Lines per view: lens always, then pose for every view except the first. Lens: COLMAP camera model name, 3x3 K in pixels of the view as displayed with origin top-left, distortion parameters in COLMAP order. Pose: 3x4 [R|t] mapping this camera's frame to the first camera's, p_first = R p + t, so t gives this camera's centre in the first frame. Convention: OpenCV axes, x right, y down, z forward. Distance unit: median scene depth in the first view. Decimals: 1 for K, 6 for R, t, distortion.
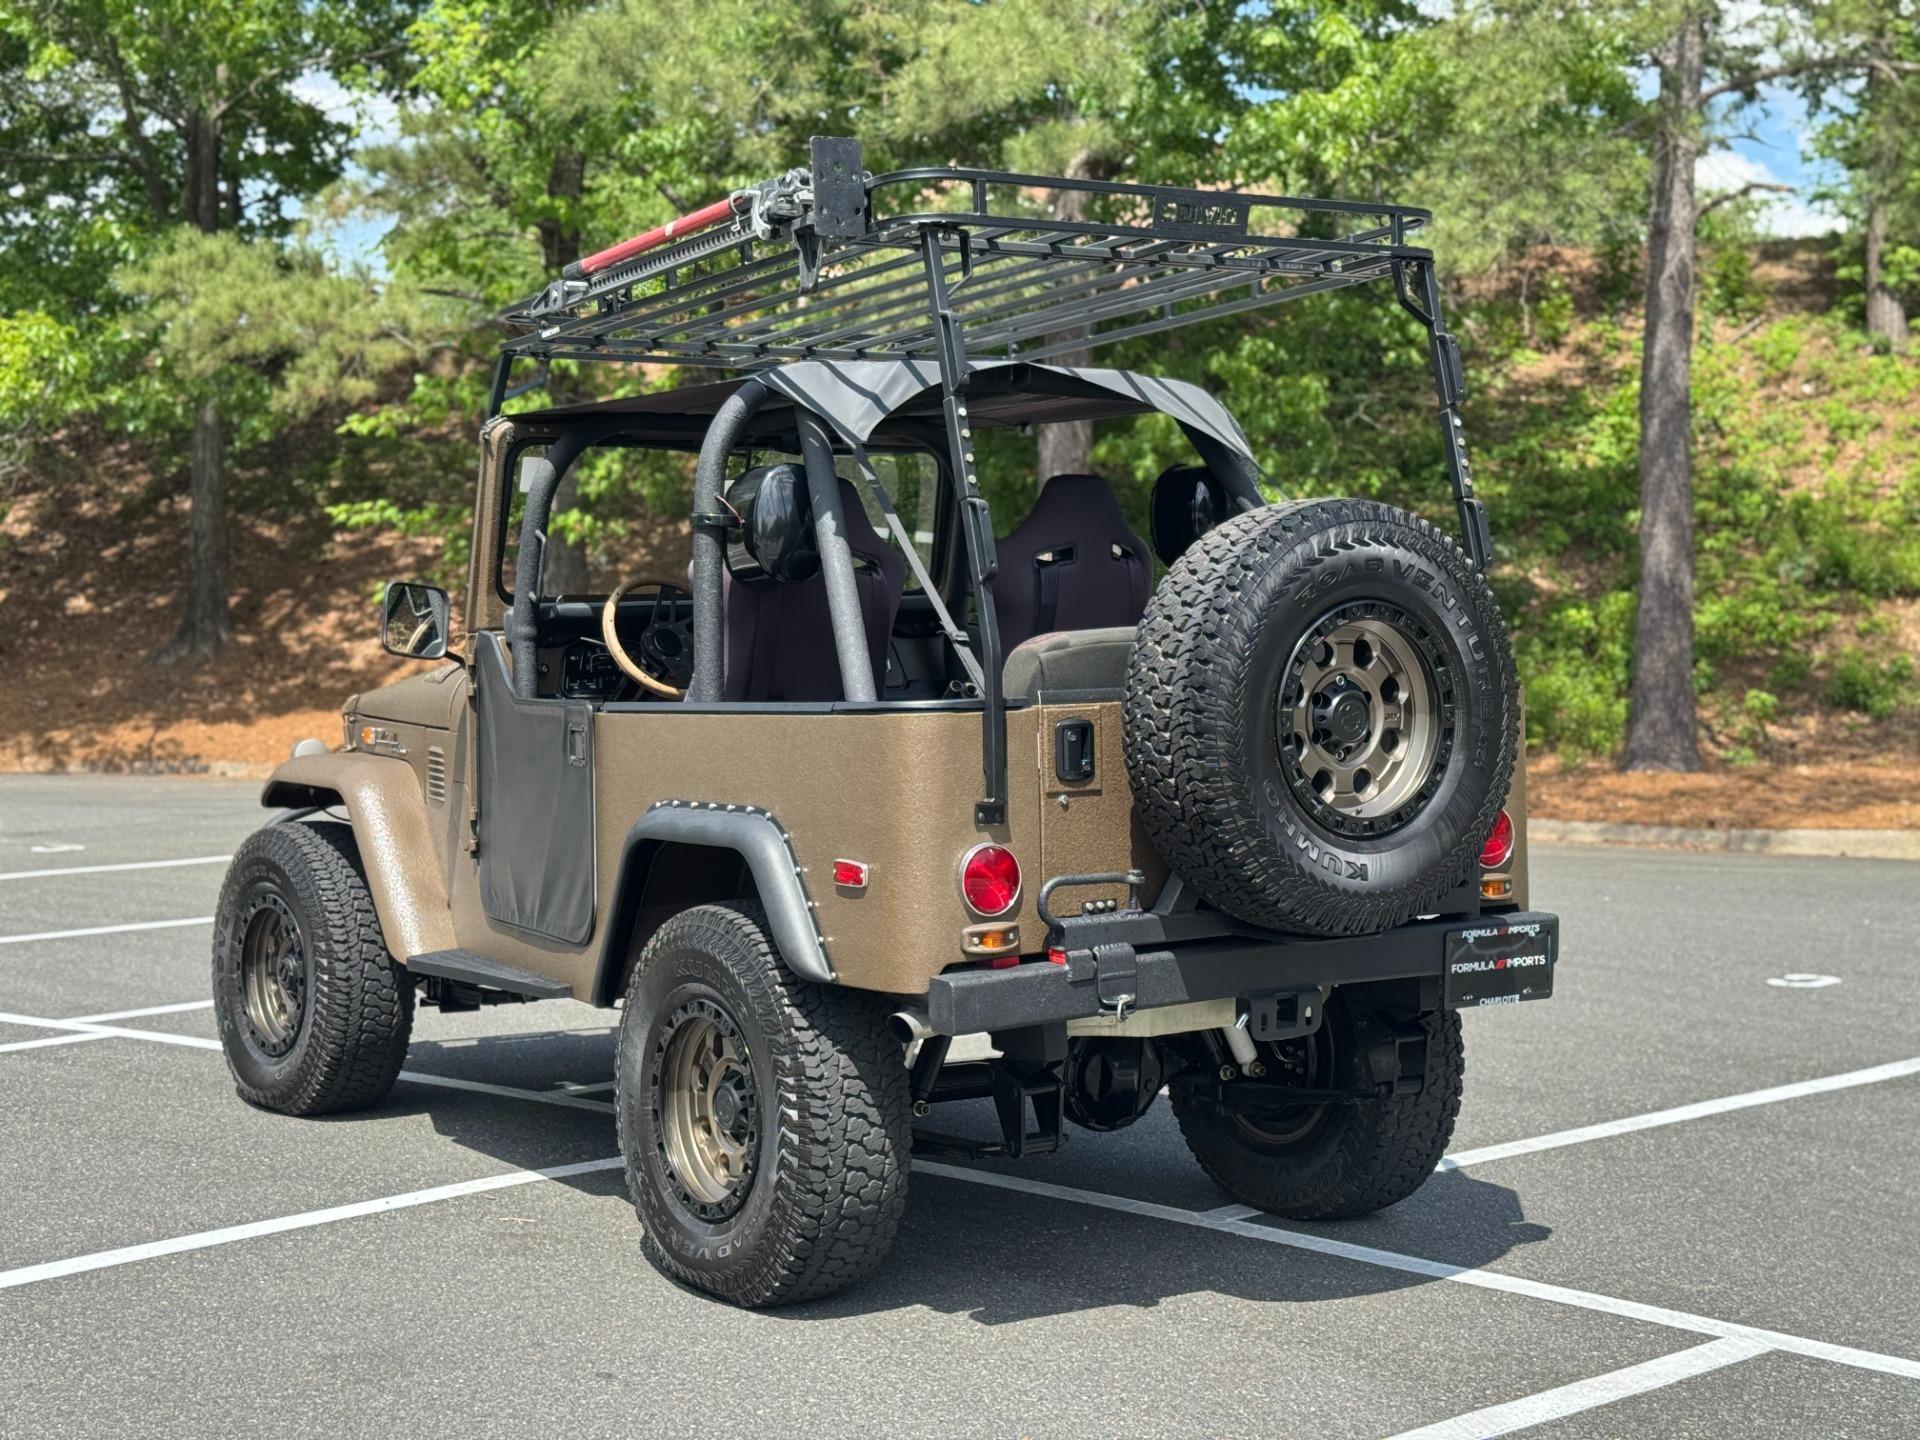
lens RADIAL K [[2689.8, 0, 961.3], [0, 2689.8, 749.8], [0, 0, 1]] dist [0.143647, -0.098101]
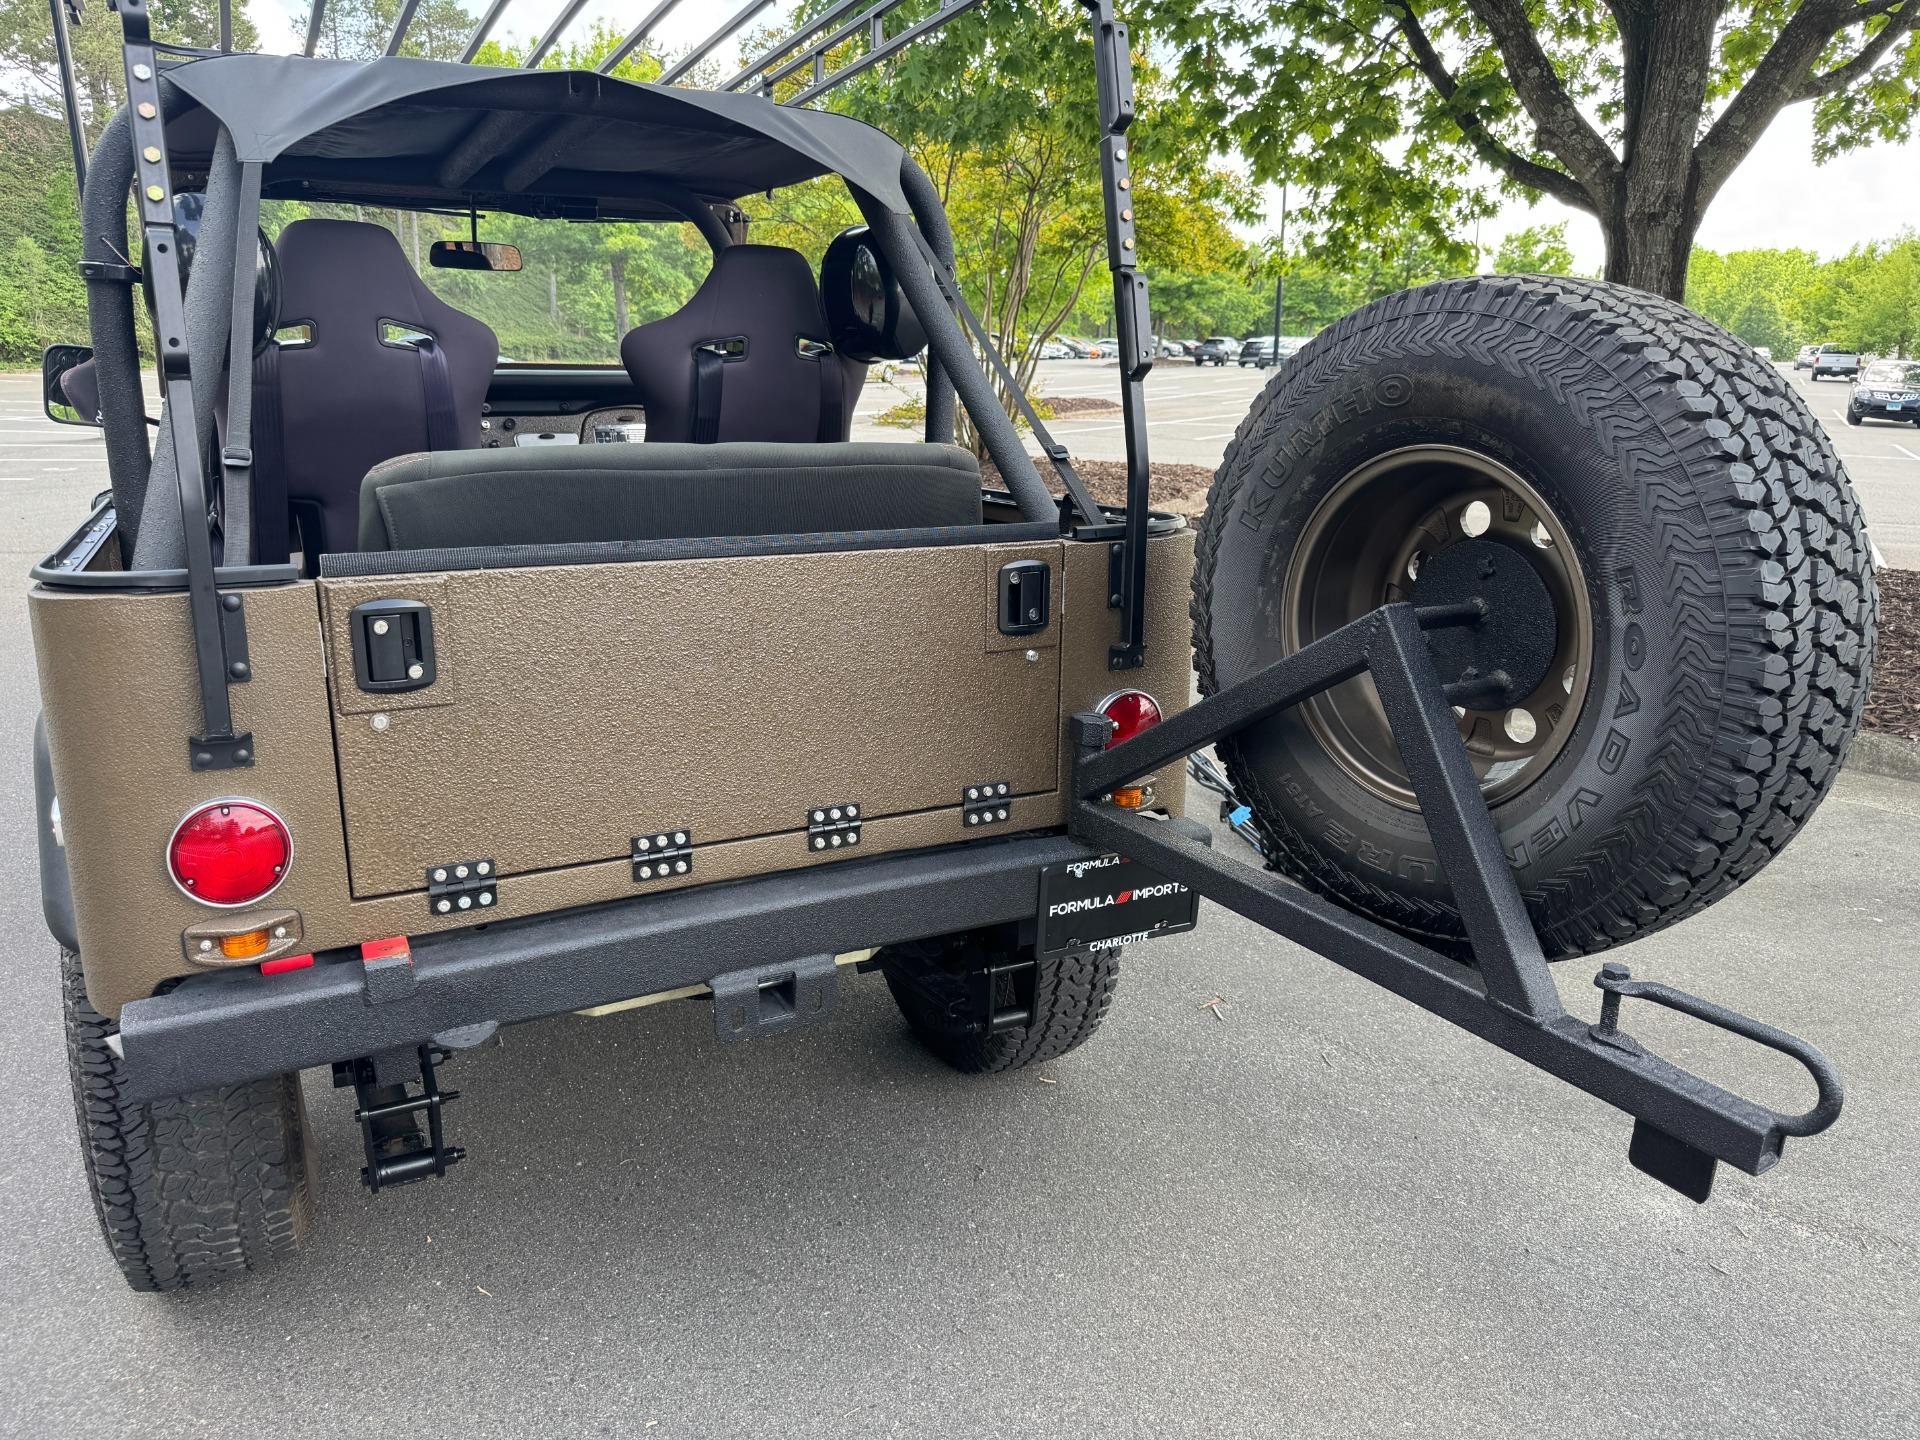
lens RADIAL K [[1325.5, 0, 960.0], [0, 1325.5, 720.0], [0, 0, 1]] dist [0.021021, -0.002454]
pose [[0.993453, 0.045272, -0.104886, 0.208039], [-0.024881, 0.981830, 0.188125, -0.045471], [0.111497, -0.184284, 0.976528, 0.690487]]
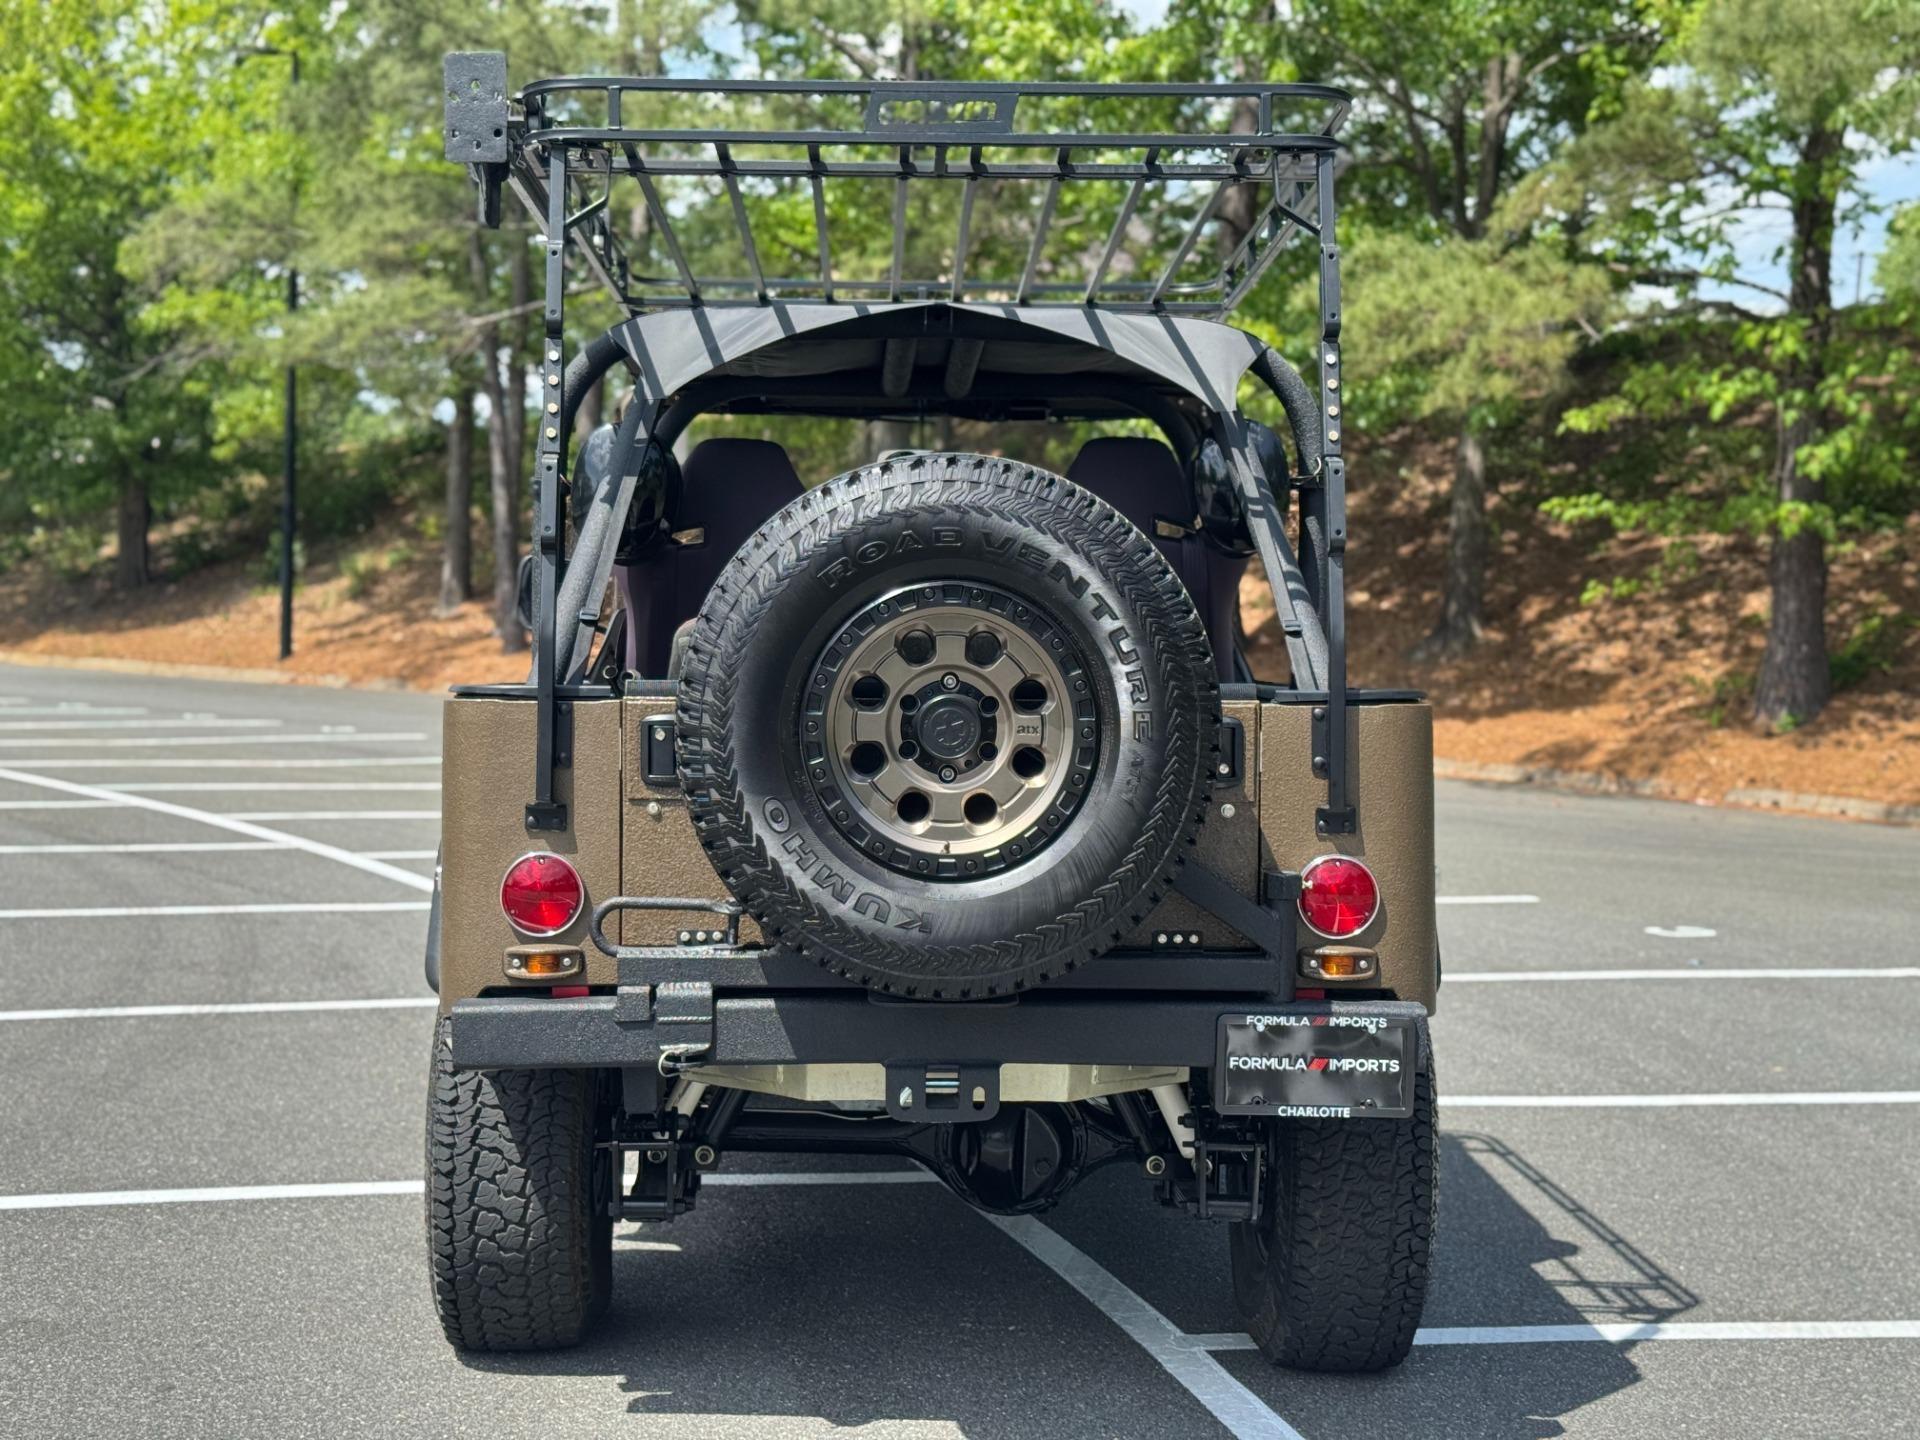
lens RADIAL K [[2725.3, 0, 945.2], [0, 2725.3, 734.9], [0, 0, 1]] dist [0.156229, -0.114885]
pose [[0.841865, 0.047368, -0.537605, 0.571386], [-0.051353, 0.998652, 0.007575, -0.015764], [0.537239, 0.021231, 0.843163, 0.315002]]
